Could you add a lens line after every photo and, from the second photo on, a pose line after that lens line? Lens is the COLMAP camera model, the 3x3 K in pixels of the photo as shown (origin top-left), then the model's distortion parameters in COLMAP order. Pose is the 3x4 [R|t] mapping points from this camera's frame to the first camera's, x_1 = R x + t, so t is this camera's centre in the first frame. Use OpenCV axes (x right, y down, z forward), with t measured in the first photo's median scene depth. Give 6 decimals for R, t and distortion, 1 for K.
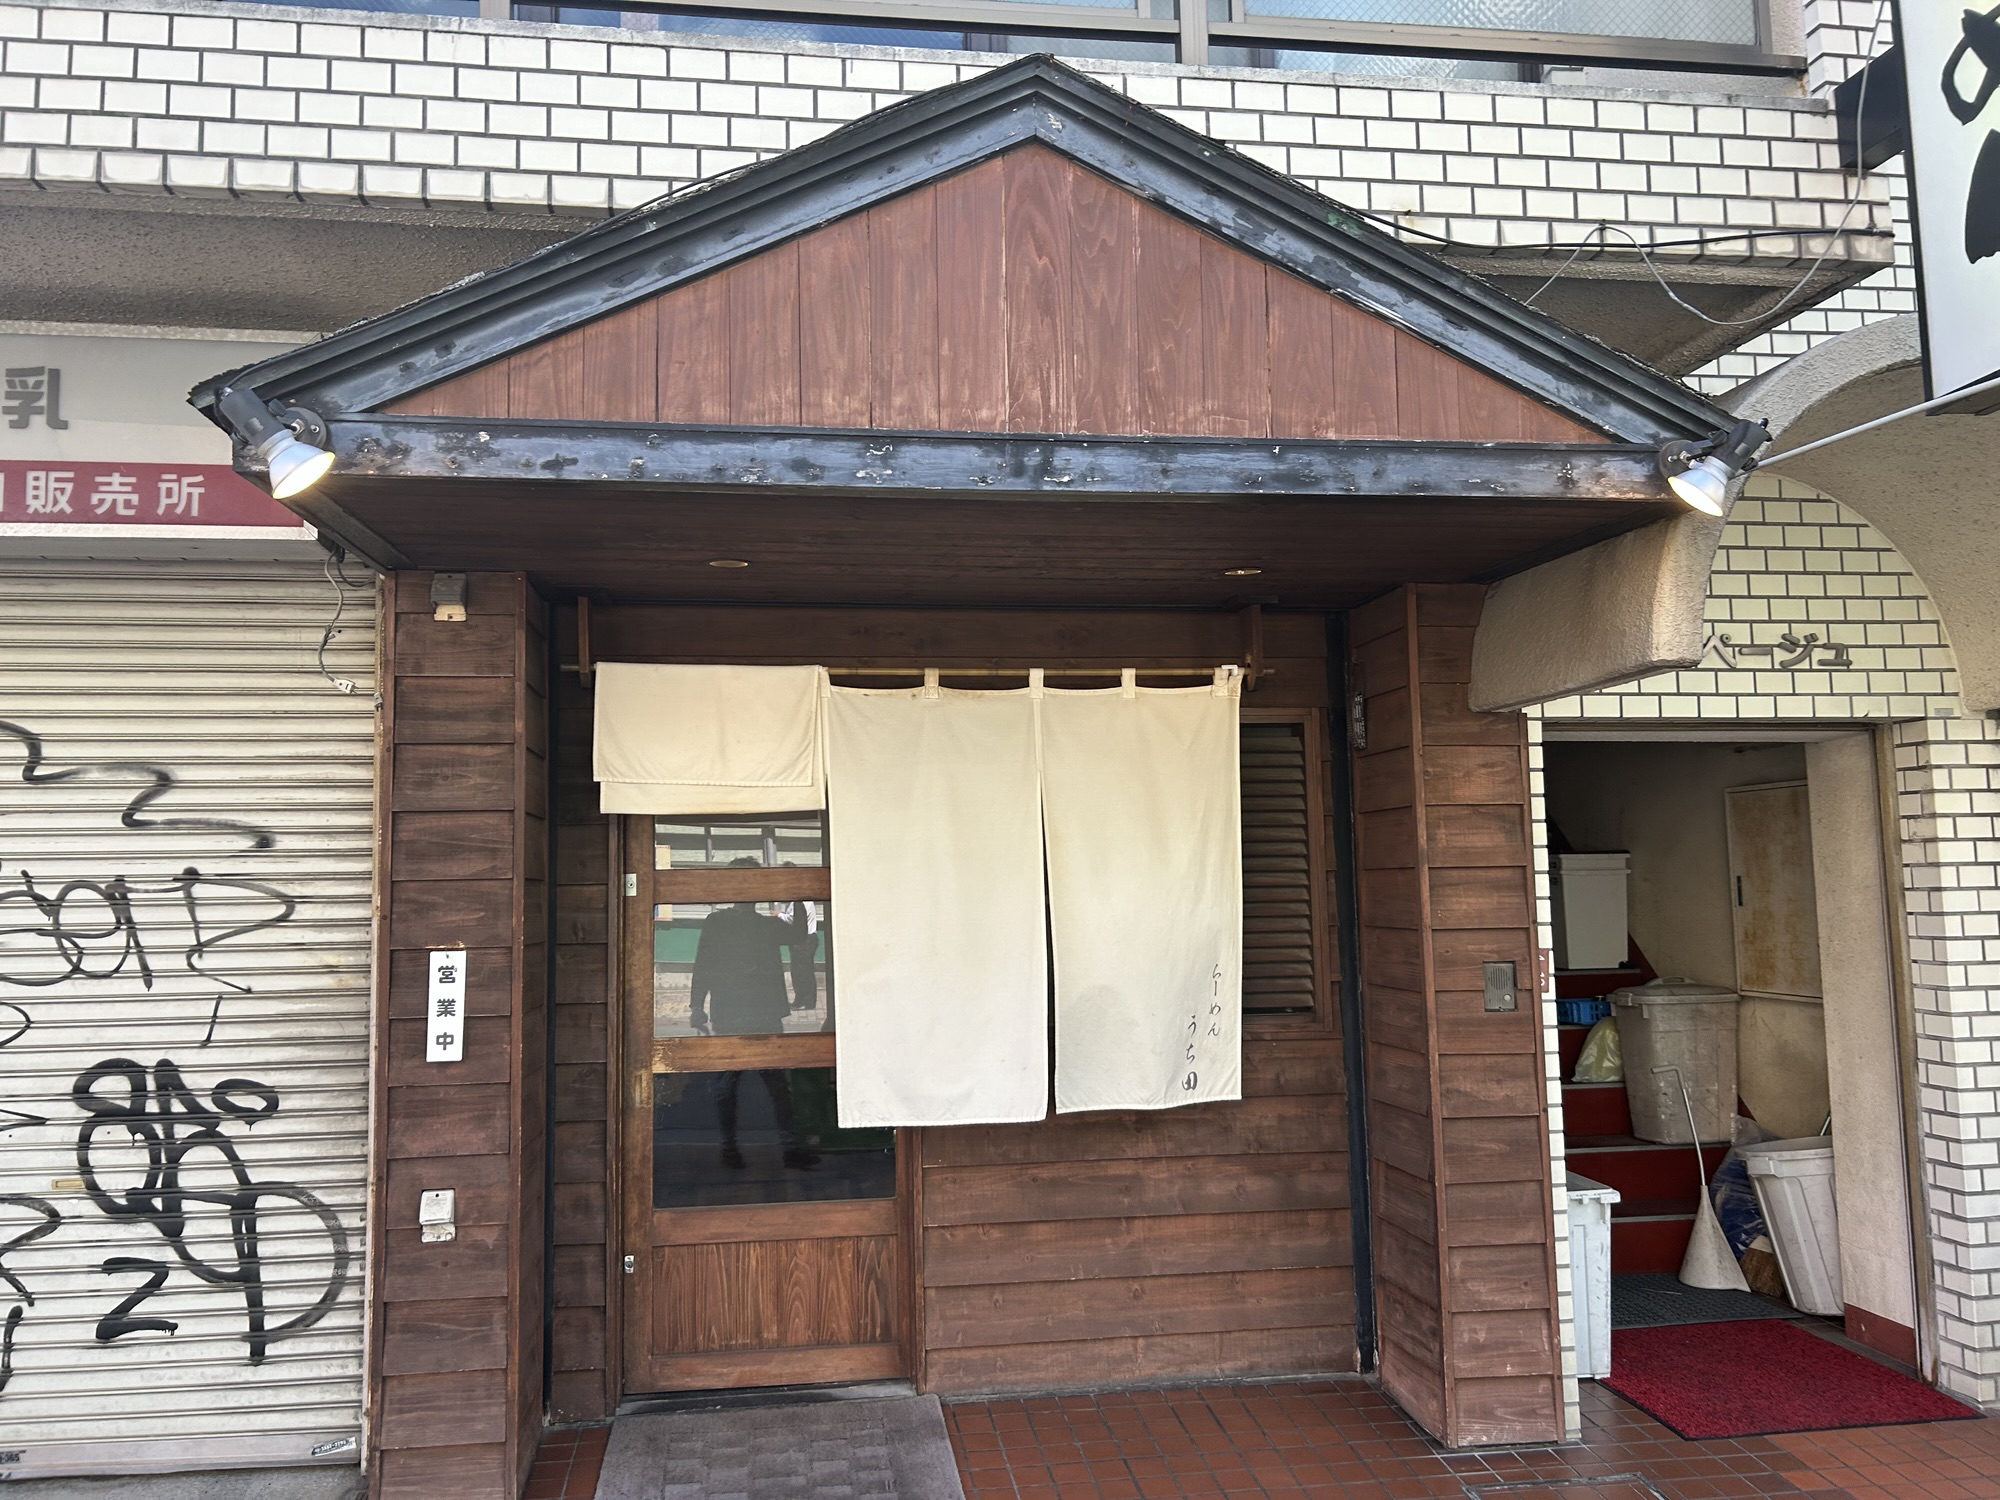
lens RADIAL K [[1489.2, 0, 1000.0], [0, 1489.2, 750.0], [0, 0, 1]] dist [0.001358, -0.004429]
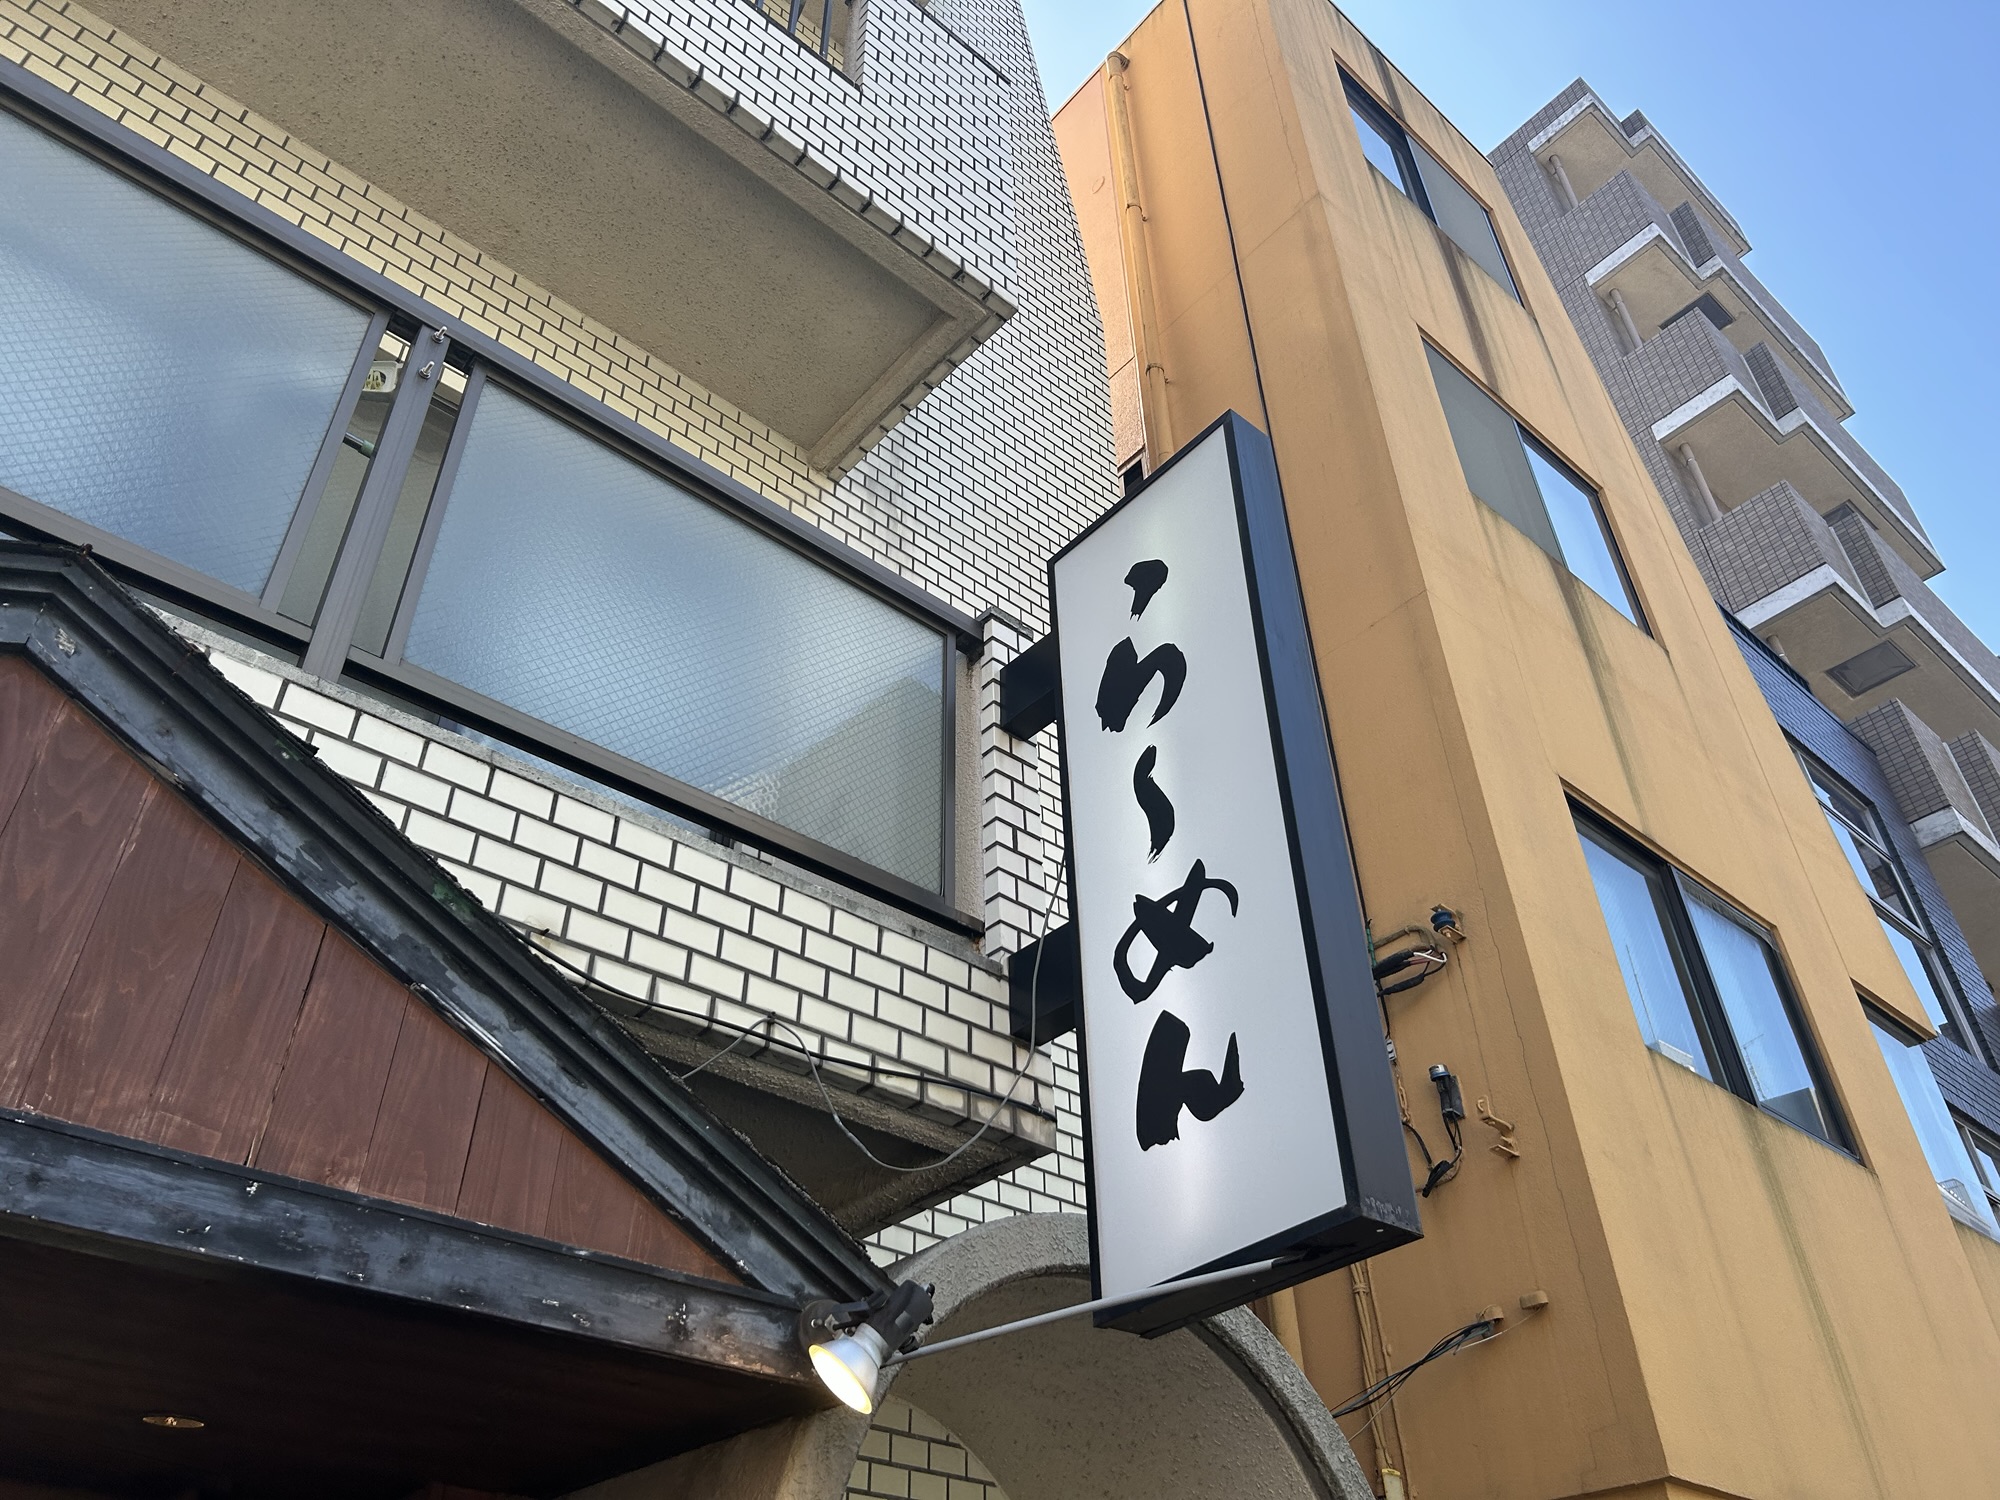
lens RADIAL K [[1510.7, 0, 972.4], [0, 1510.7, 750.9], [0, 0, 1]] dist [0.087368, -0.112894]
pose [[0.849079, 0.334268, 0.409059, 0.112214], [-0.056379, 0.827260, -0.558983, -0.010995], [-0.525249, 0.451558, 0.721255, 0.283823]]
